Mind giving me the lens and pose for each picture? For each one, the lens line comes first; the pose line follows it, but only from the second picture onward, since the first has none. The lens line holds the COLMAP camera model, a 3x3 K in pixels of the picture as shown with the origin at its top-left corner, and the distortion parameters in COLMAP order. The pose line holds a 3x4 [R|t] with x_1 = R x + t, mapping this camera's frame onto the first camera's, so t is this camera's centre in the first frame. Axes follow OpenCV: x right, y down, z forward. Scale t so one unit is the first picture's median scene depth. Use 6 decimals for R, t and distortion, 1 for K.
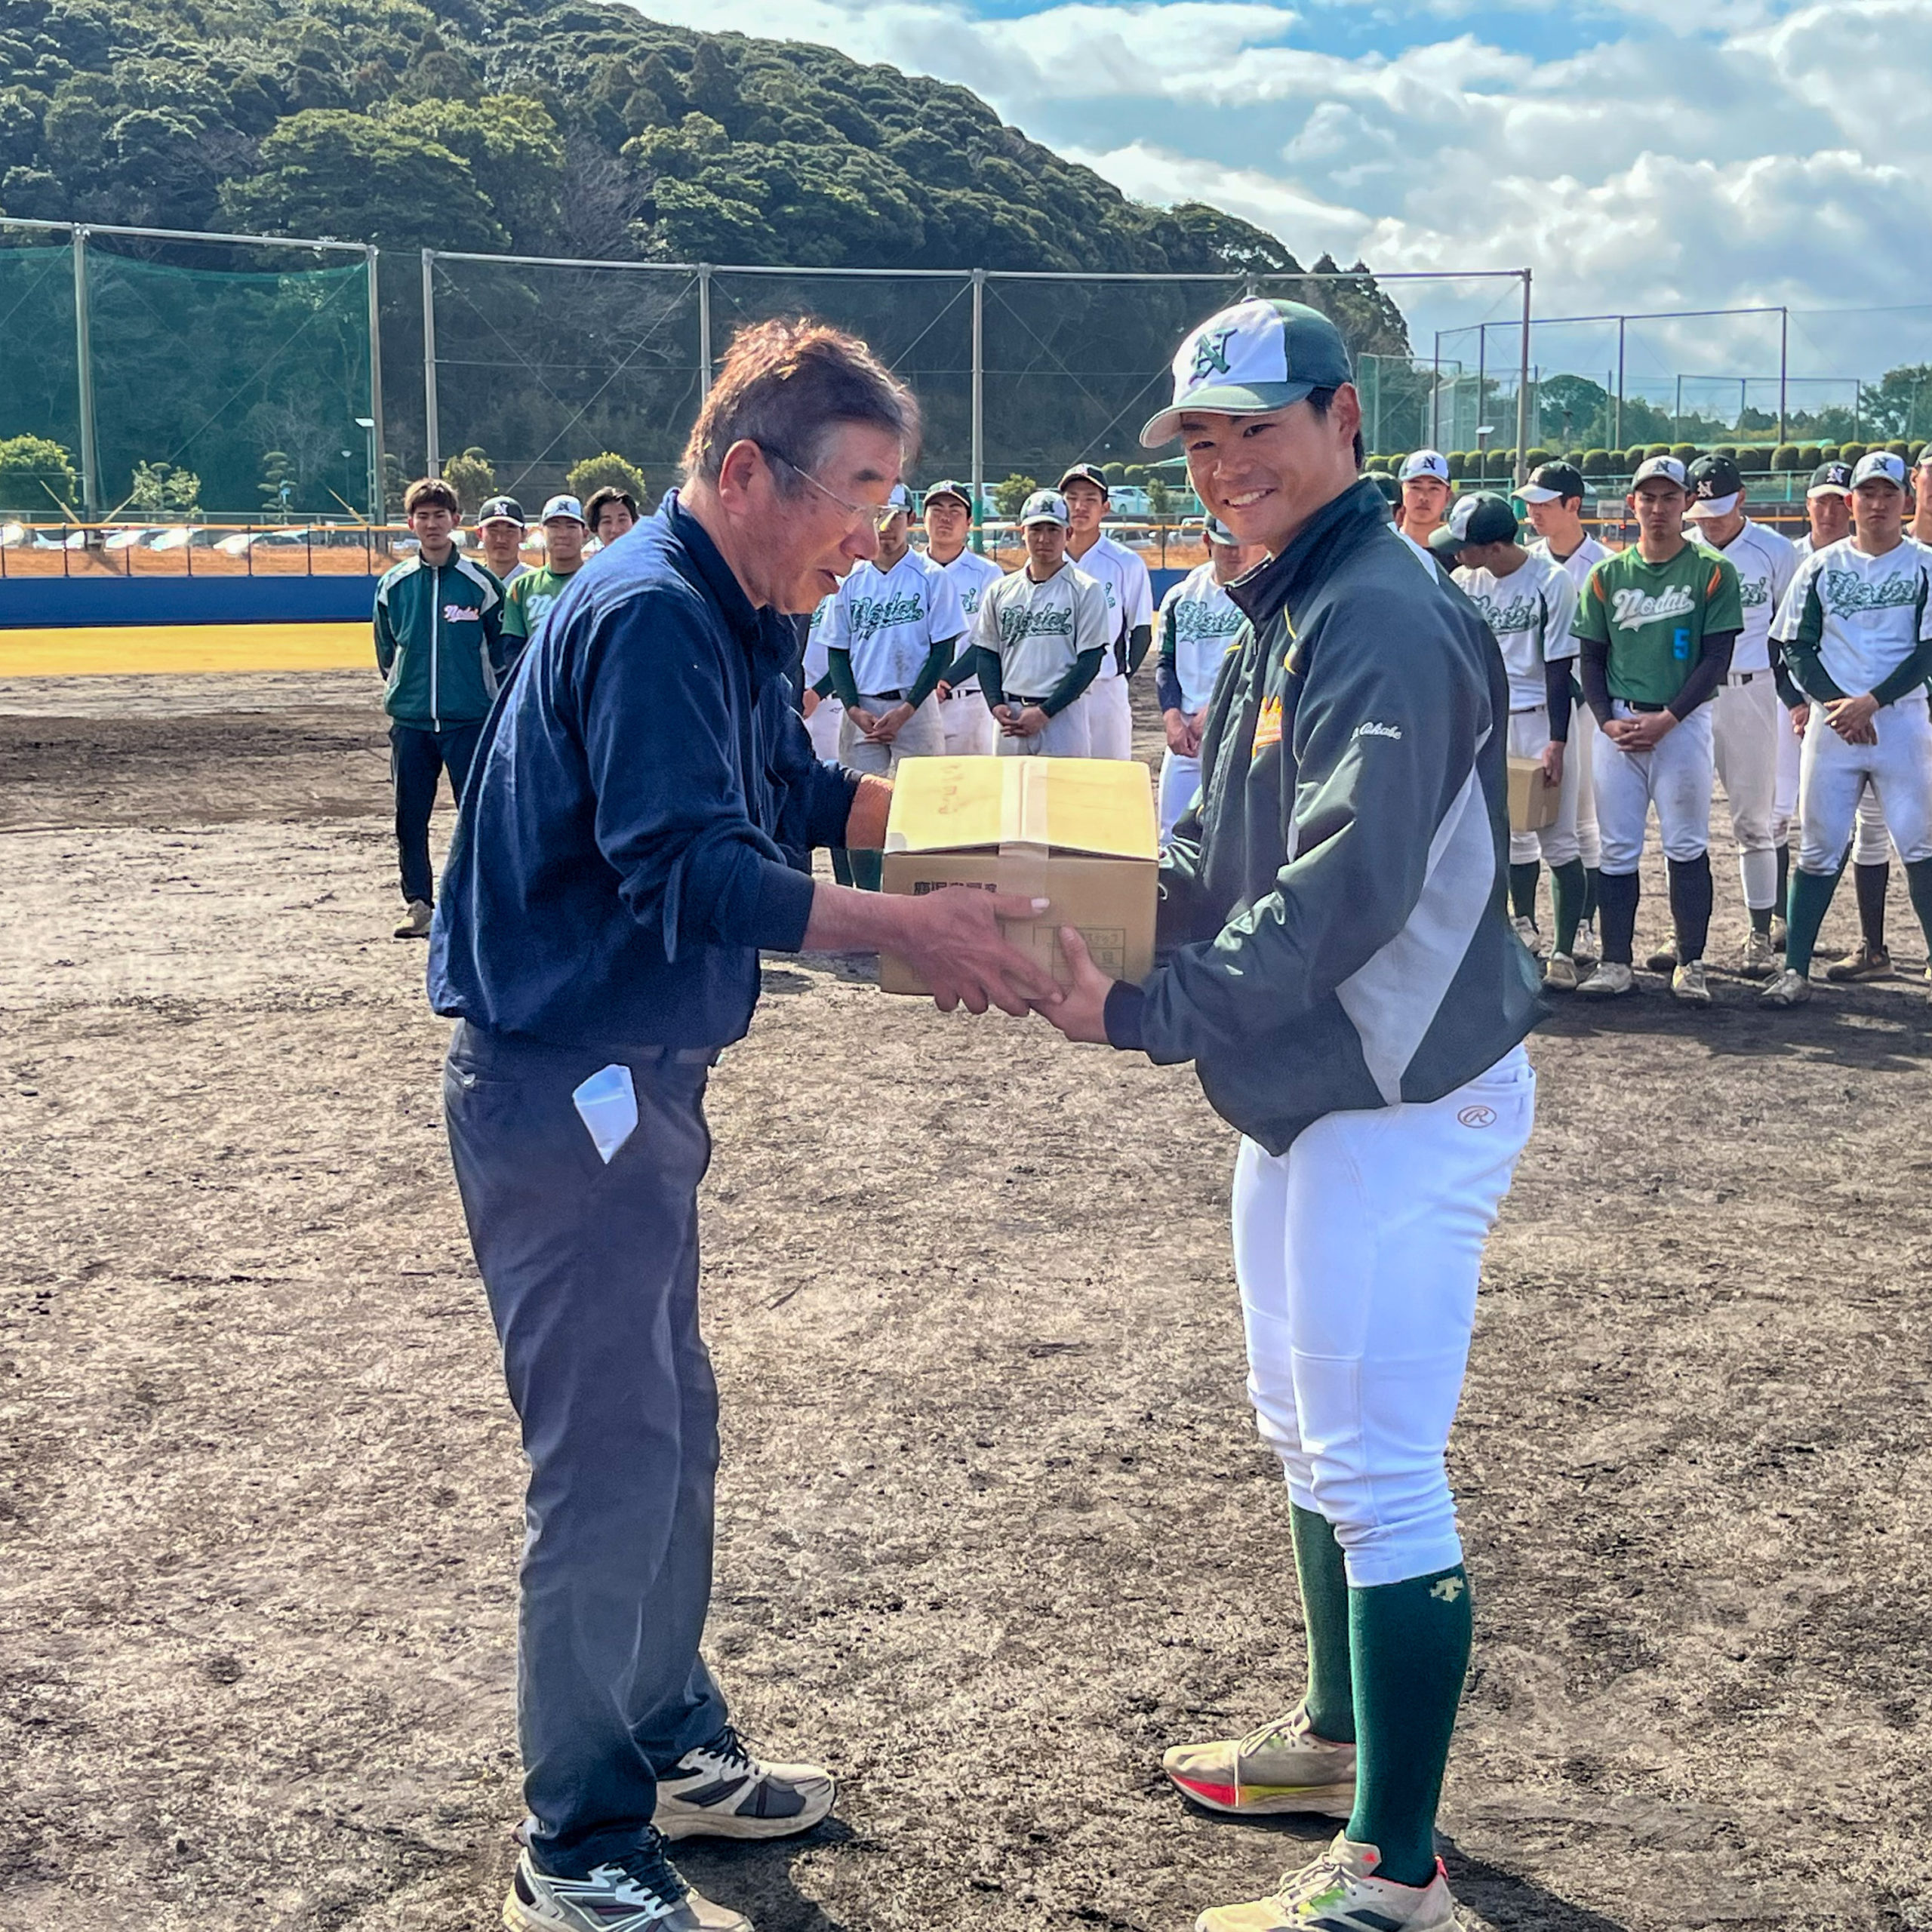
lens RADIAL K [[3240.5, 0, 800.9], [0, 3240.5, 909.8], [0, 0, 1]] dist [0.240216, -0.845131]
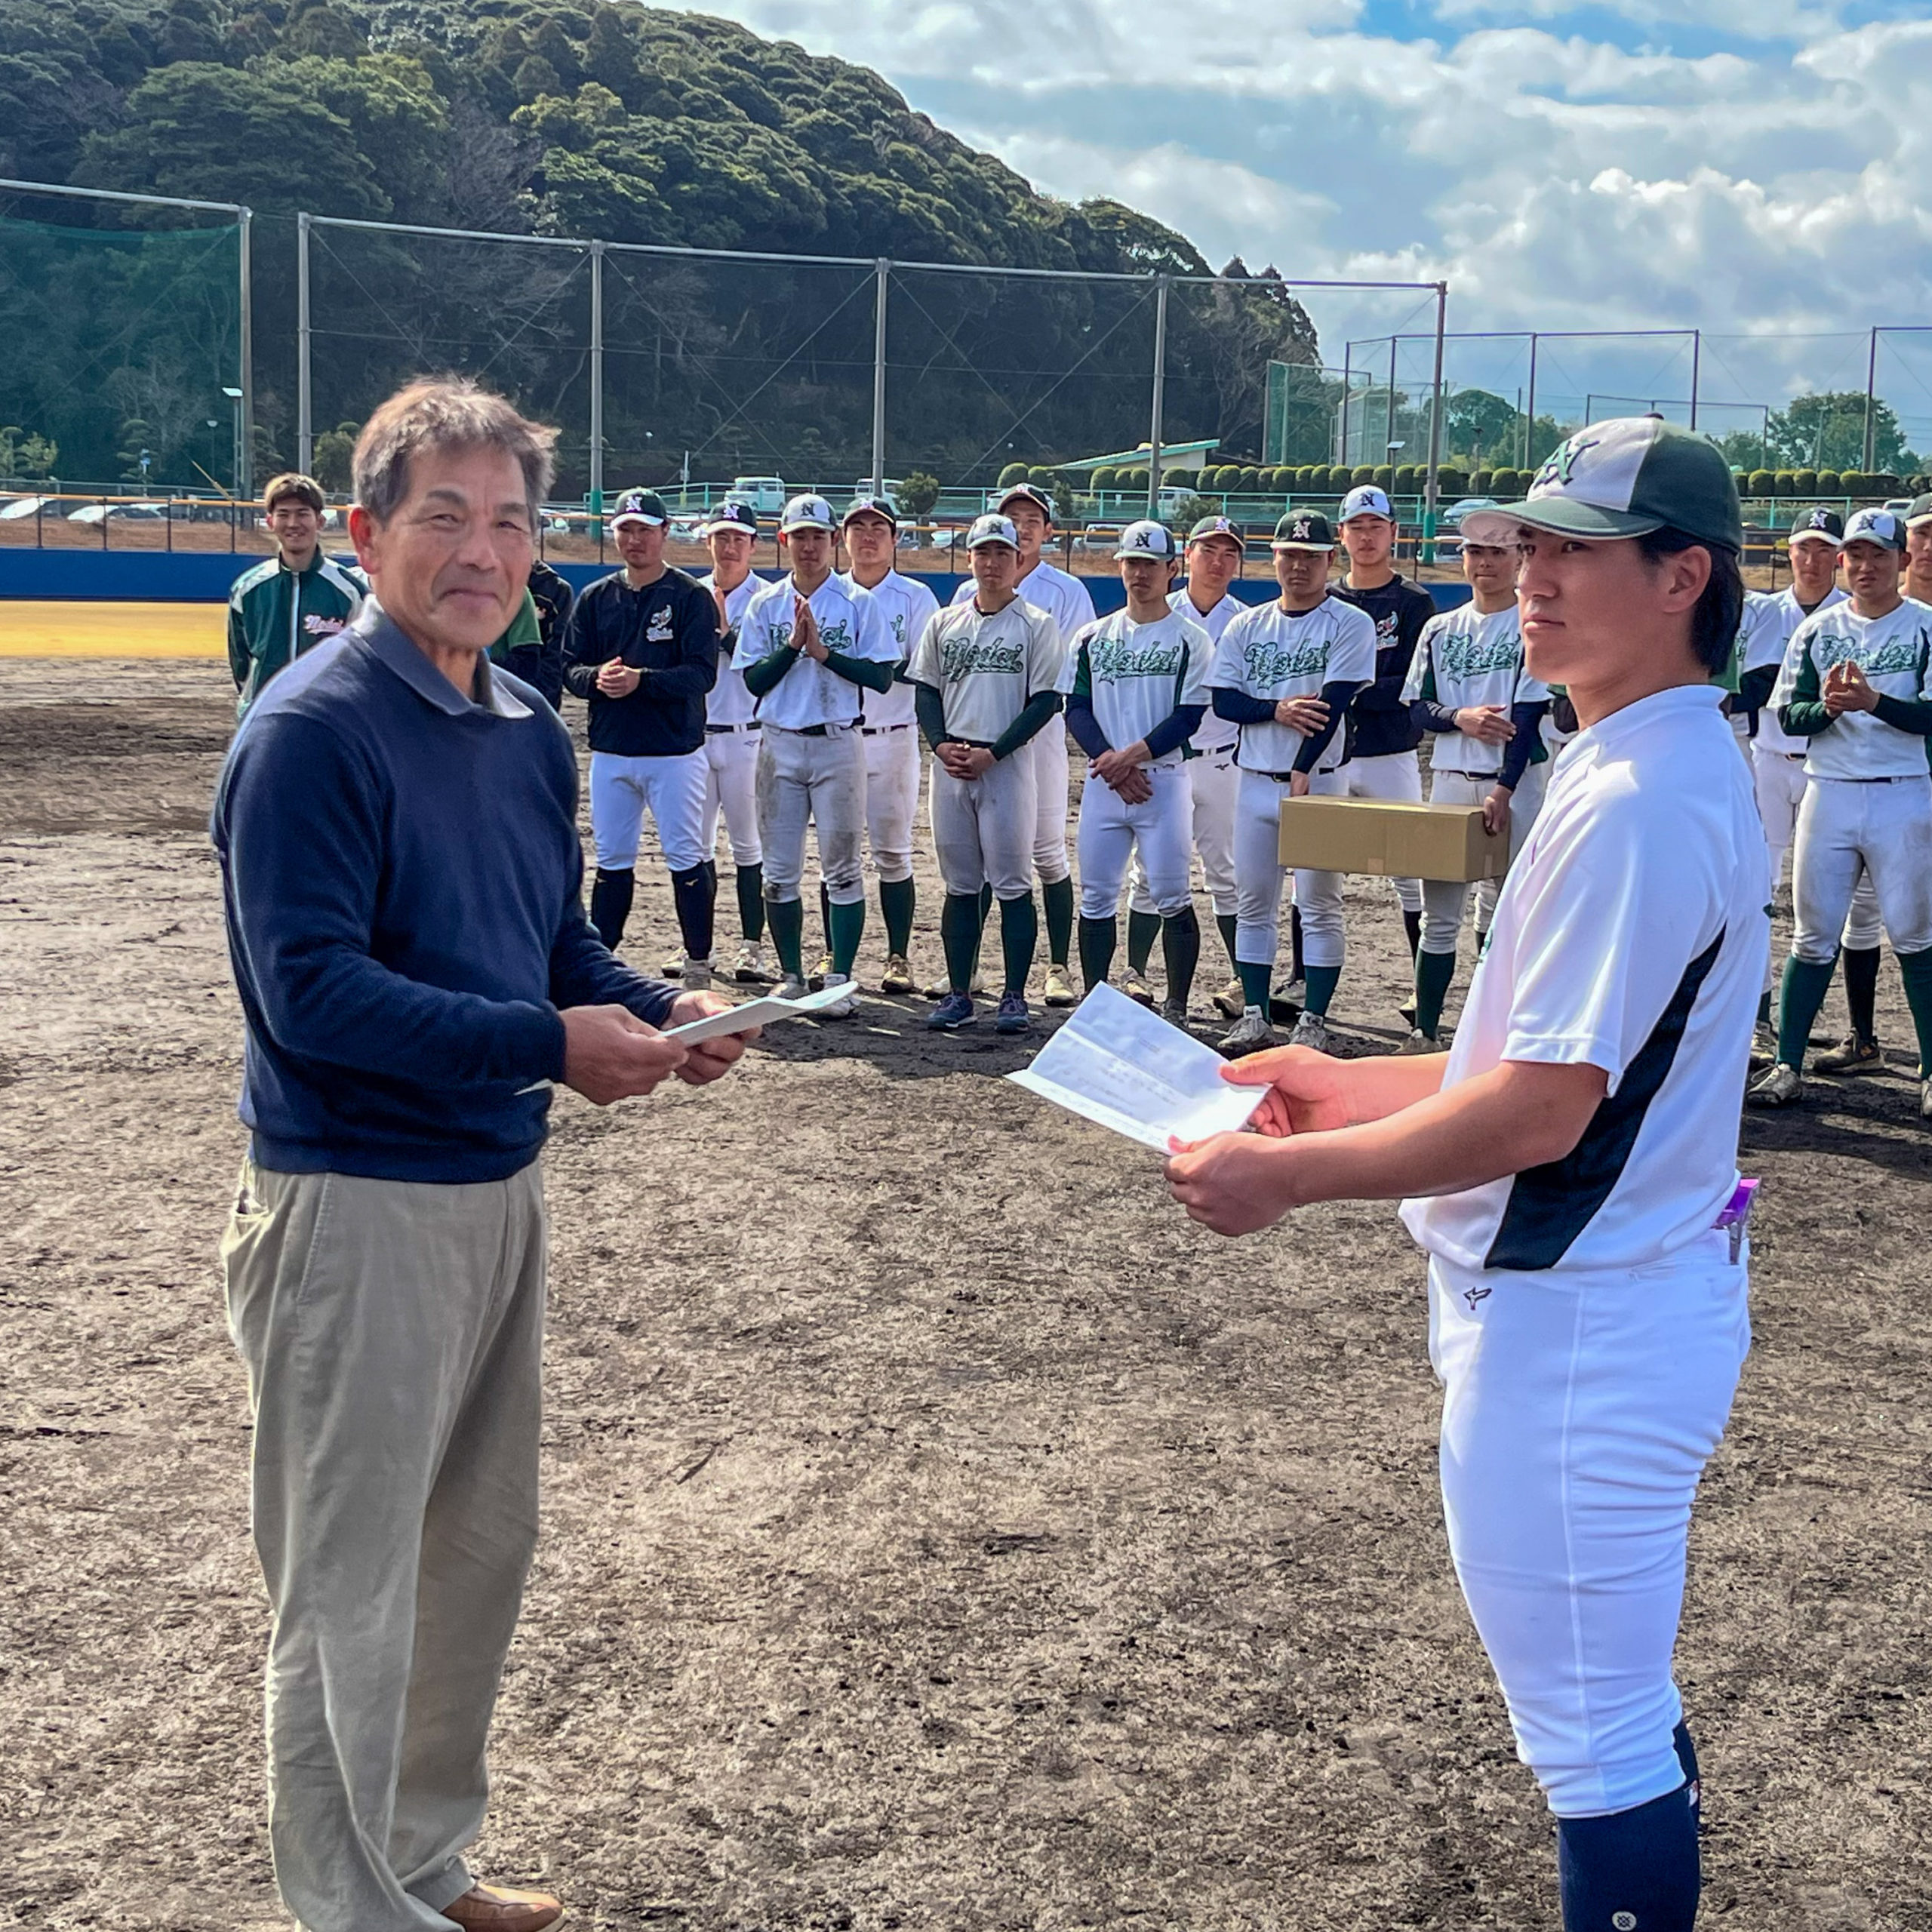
lens RADIAL K [[3344.5, 0, 925.9], [0, 3344.5, 891.0], [0, 0, 1]] dist [0.186479, -0.577364]
pose [[0.996993, 0.025085, 0.073325, -0.010806], [-0.024620, 0.999671, -0.007243, -0.022082], [-0.073482, 0.005416, 0.997282, 0.091599]]
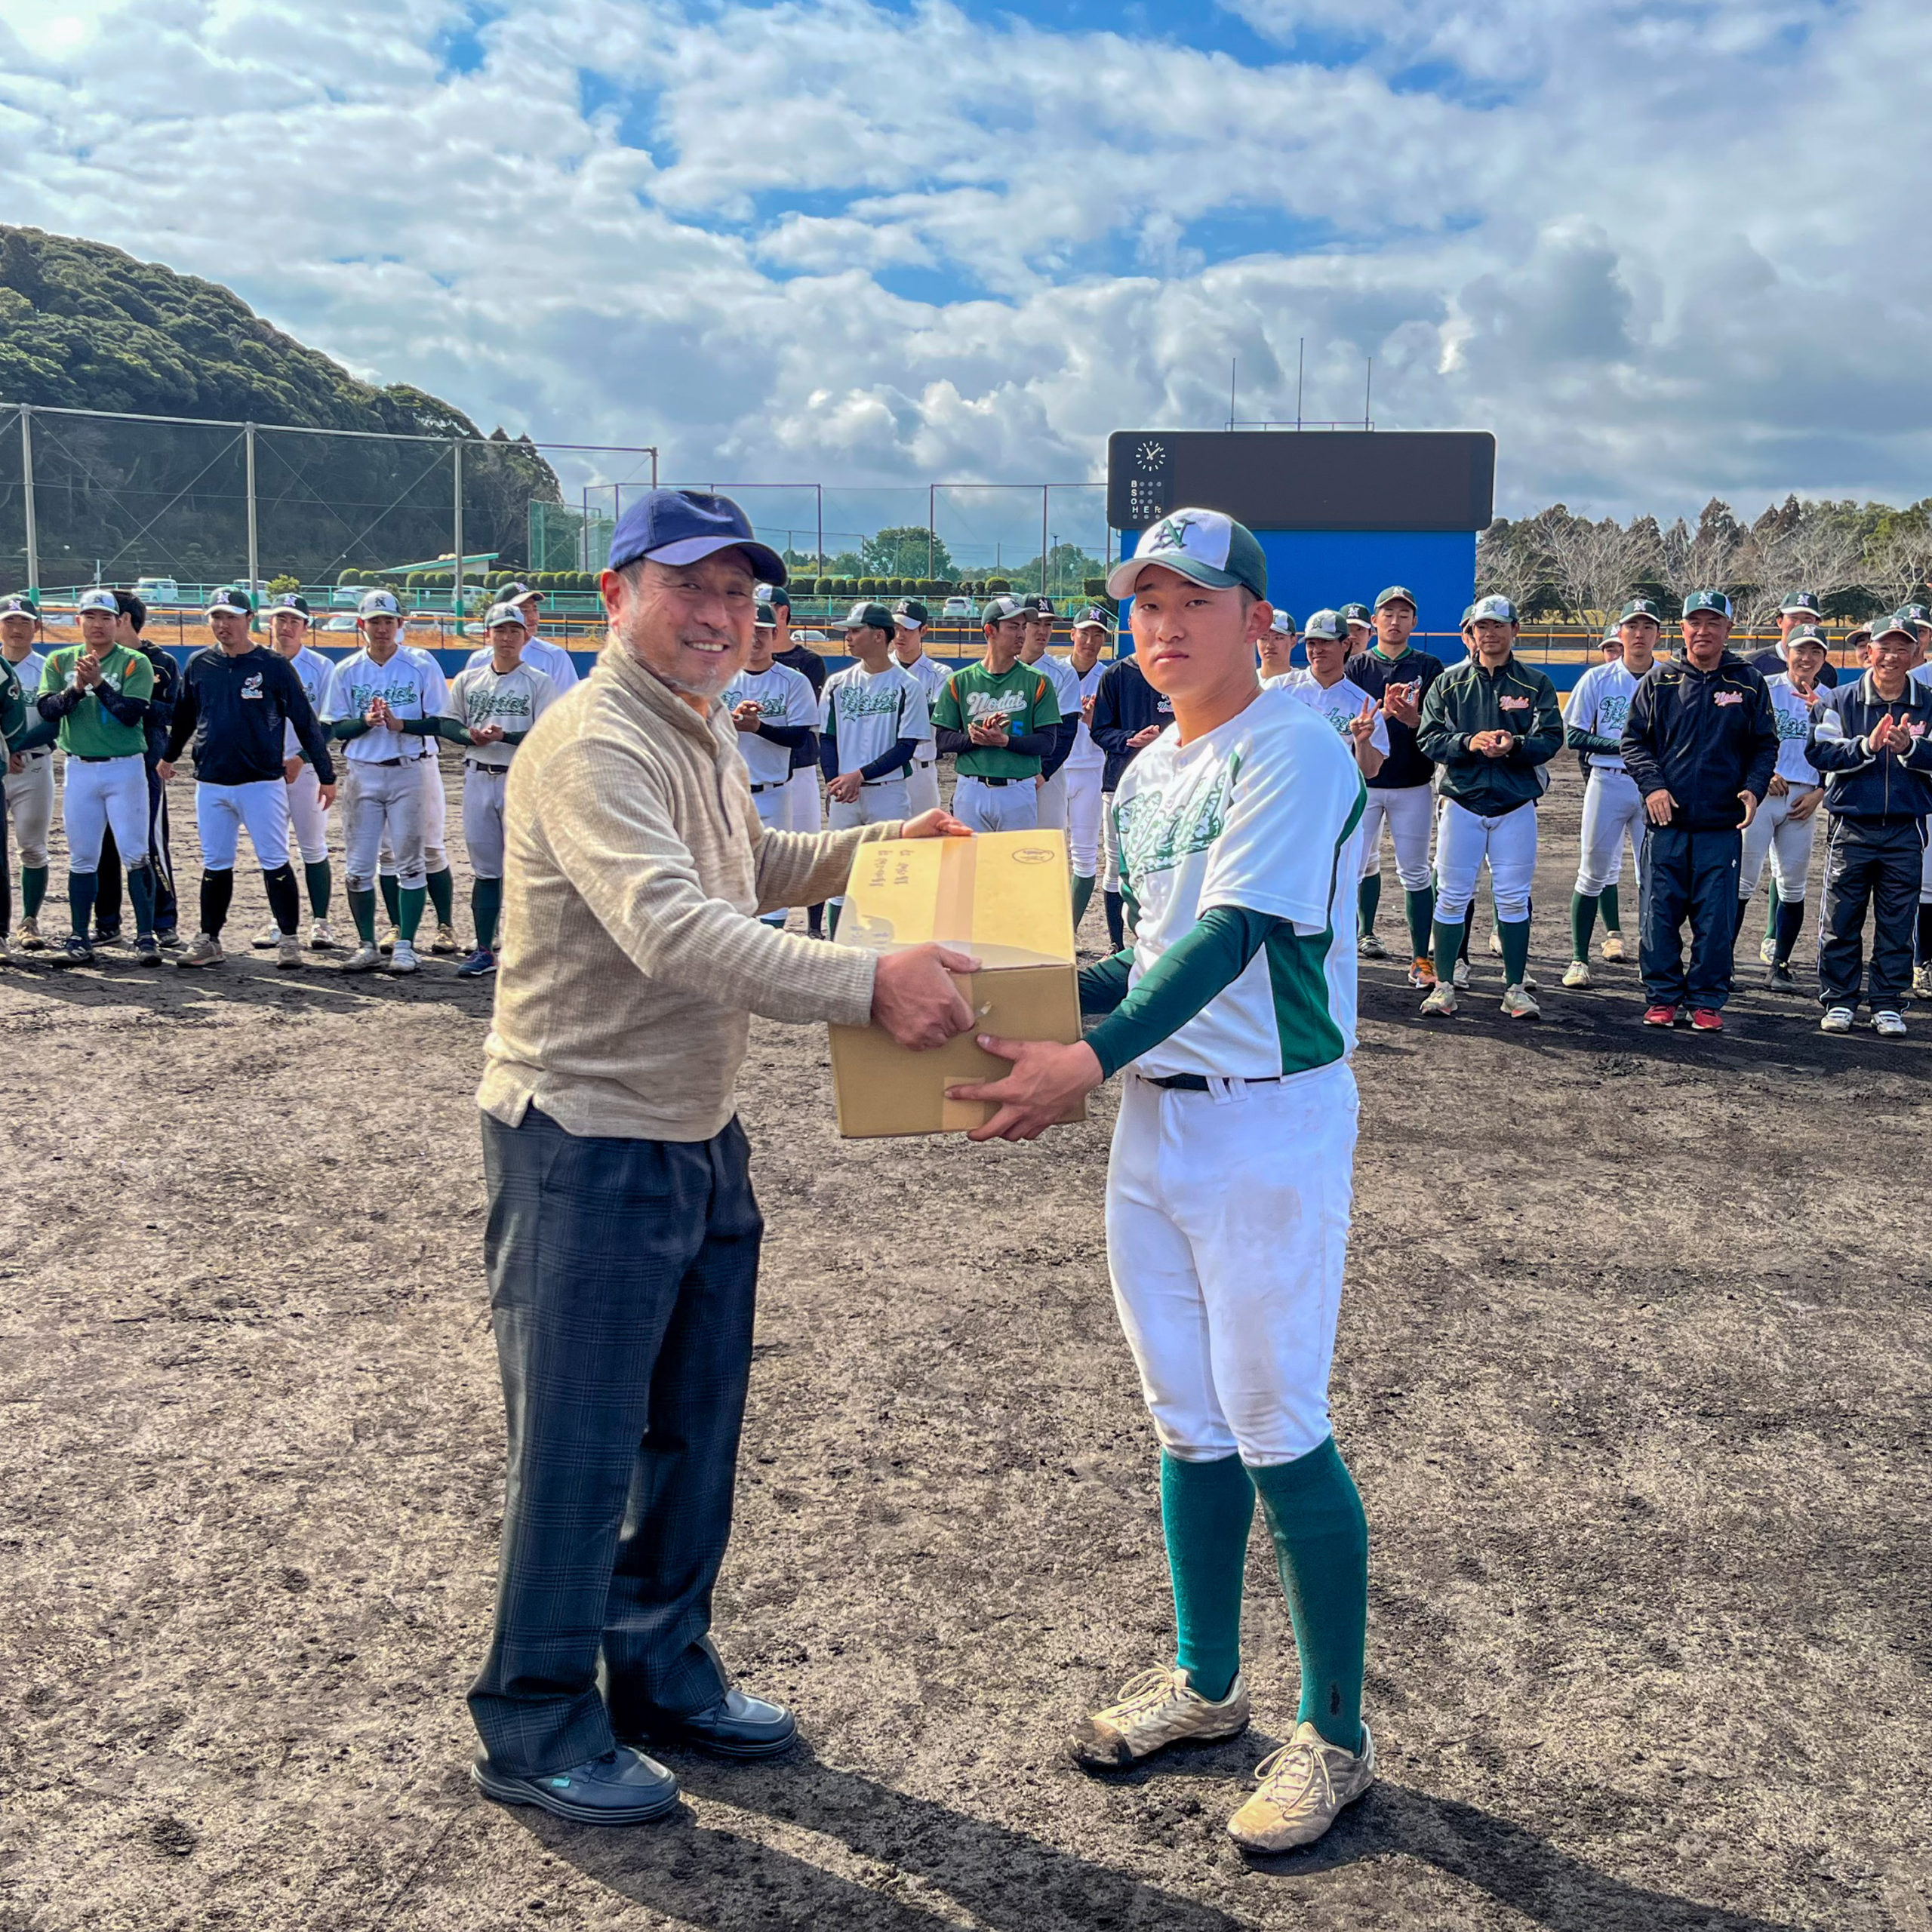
lens RADIAL K [[2281.0, 0, 968.2], [0, 2281.0, 863.5], [0, 0, 1]] dist [0.053760, 0.002190]
pose [[0.932911, -0.014233, 0.359825, -0.110285], [0.018051, 0.999811, -0.007253, -0.025073], [-0.359653, 0.013261, 0.932992, 0.155115]]
